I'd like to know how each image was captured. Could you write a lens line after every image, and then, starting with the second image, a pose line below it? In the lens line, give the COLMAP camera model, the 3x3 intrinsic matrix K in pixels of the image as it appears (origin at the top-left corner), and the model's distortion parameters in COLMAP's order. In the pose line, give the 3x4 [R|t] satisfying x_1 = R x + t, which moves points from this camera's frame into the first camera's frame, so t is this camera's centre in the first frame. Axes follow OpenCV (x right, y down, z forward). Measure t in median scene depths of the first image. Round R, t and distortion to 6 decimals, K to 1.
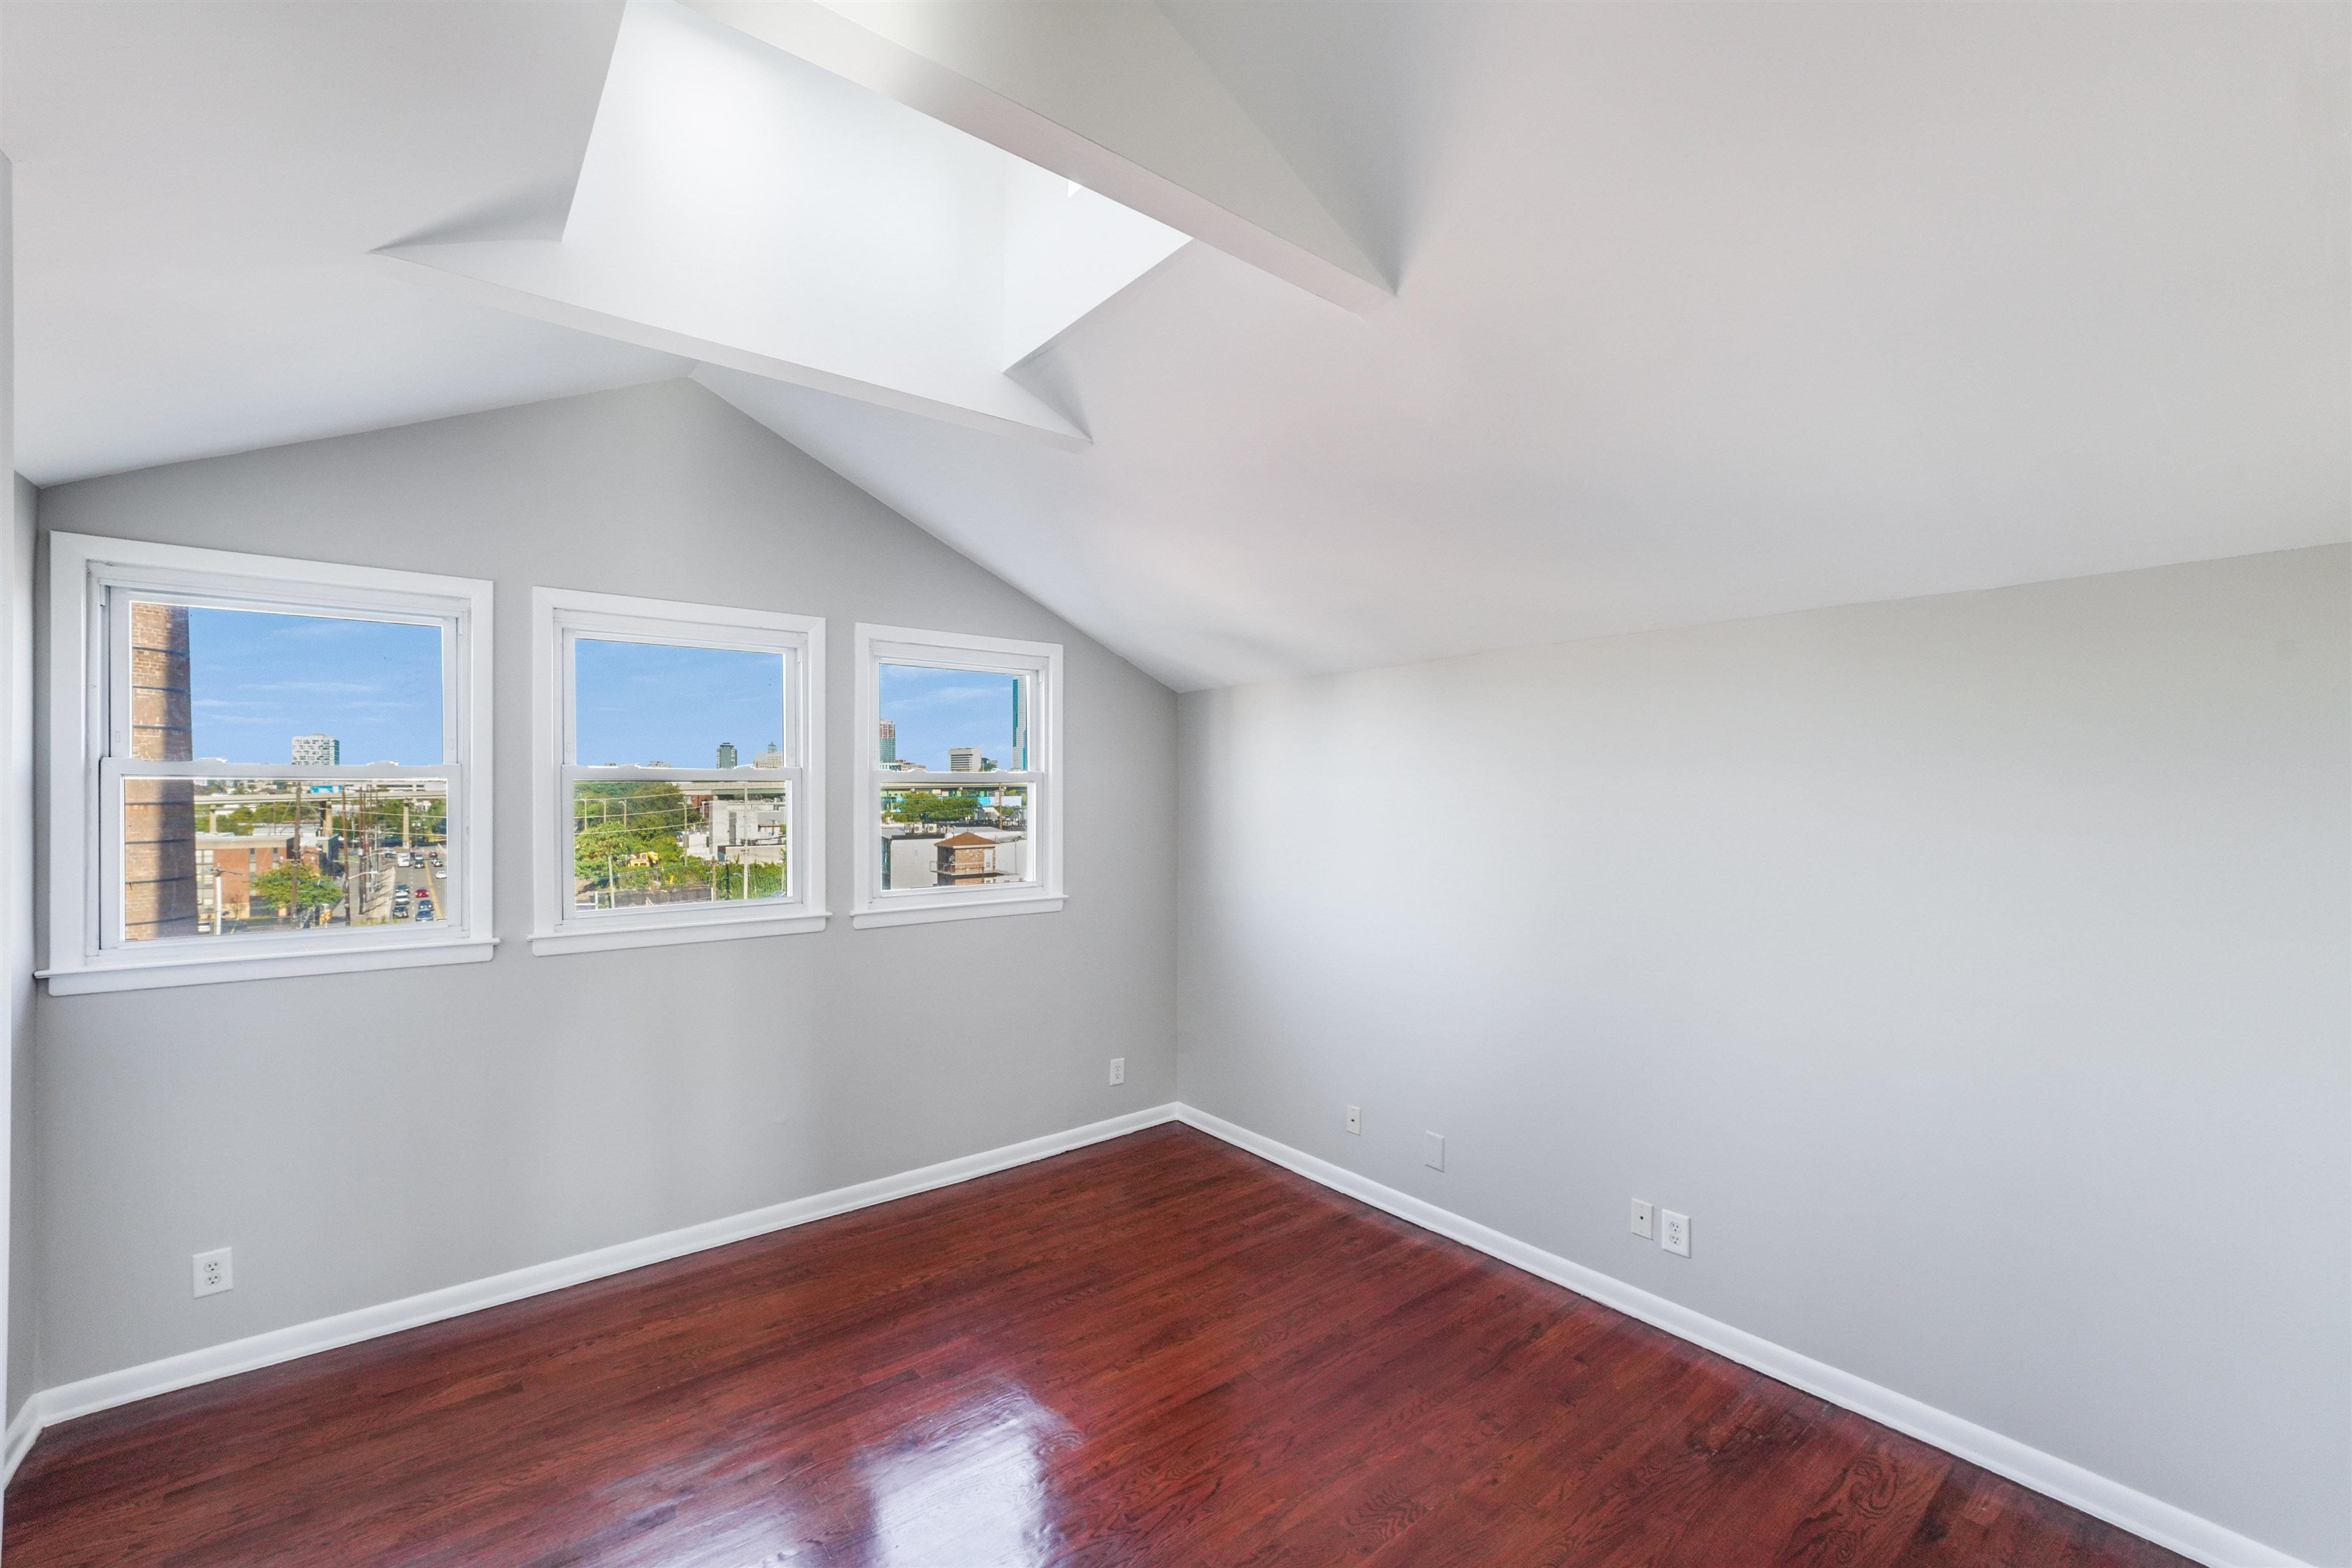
lens RADIAL K [[954.0, 0, 1174.0], [0, 954.0, 794.4], [0, 0, 1]] dist [-0.002036, -0.000039]
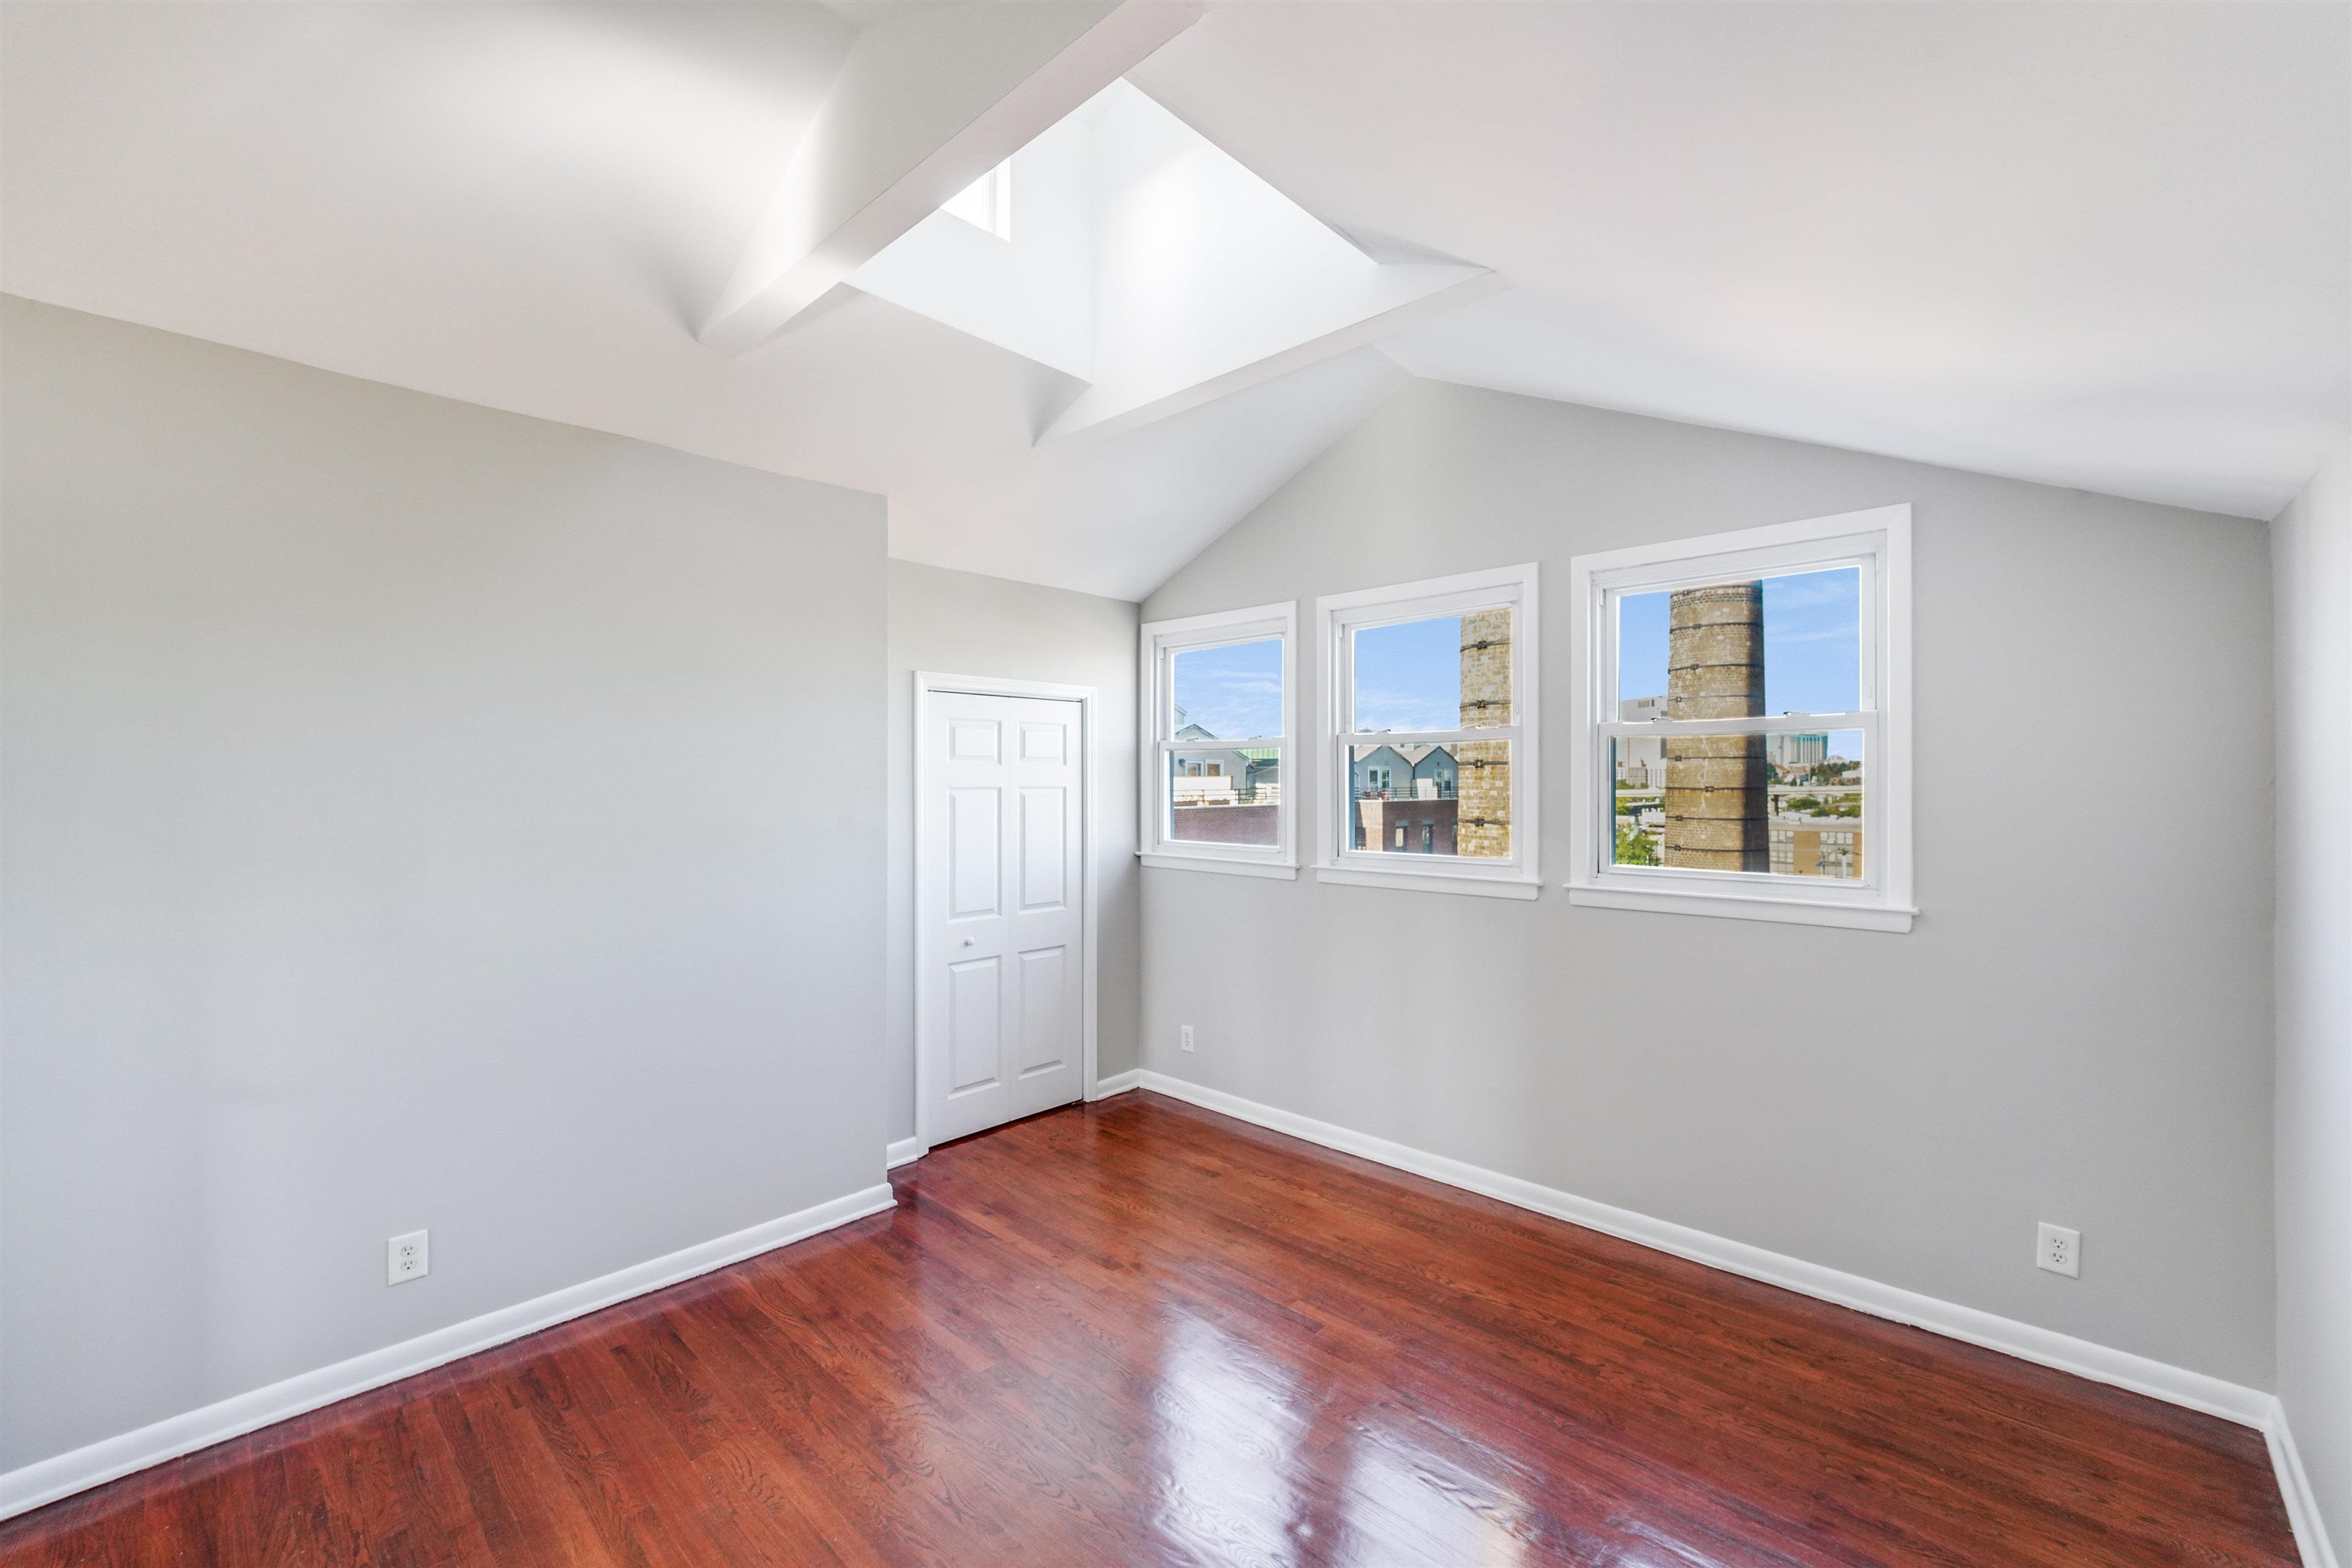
lens RADIAL K [[977.9, 0, 1169.7], [0, 977.9, 778.9], [0, 0, 1]] dist [0.000527, 0.001001]
pose [[0.142501, -0.005481, -0.989779, 0.562815], [-0.001286, 0.999983, -0.005722, 0.033904], [0.989794, 0.002088, 0.142491, 0.552941]]
